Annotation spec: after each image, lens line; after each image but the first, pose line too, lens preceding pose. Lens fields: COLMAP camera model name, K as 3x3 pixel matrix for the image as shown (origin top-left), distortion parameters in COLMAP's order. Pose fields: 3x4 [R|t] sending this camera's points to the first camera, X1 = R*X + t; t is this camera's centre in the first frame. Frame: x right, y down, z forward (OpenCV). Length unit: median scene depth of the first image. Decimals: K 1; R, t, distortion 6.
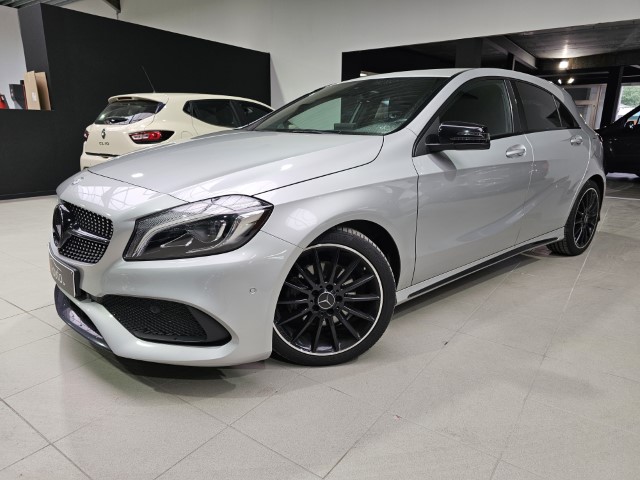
lens RADIAL K [[432.1, 0, 320.0], [0, 432.1, 240.0], [0, 0, 1]] dist [0.022877, -0.002238]
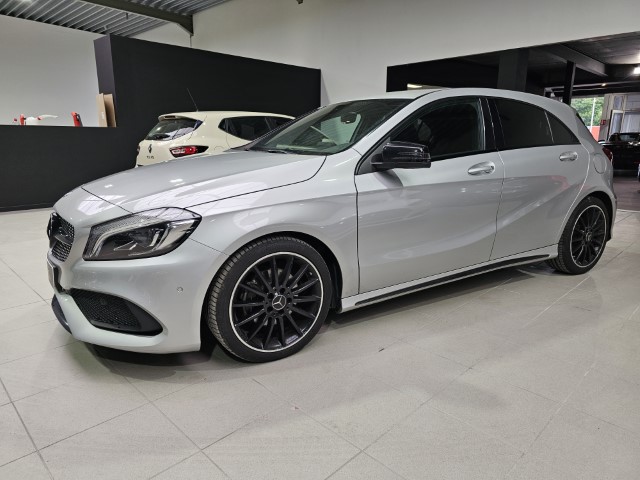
lens RADIAL K [[427.0, 0, 320.0], [0, 427.0, 240.0], [0, 0, 1]] dist [0.031227, -0.003818]
pose [[0.988197, 0.030630, -0.150098, 0.274824], [-0.033823, 0.999252, -0.018765, -0.005402], [0.149411, 0.023620, 0.988493, -0.062699]]
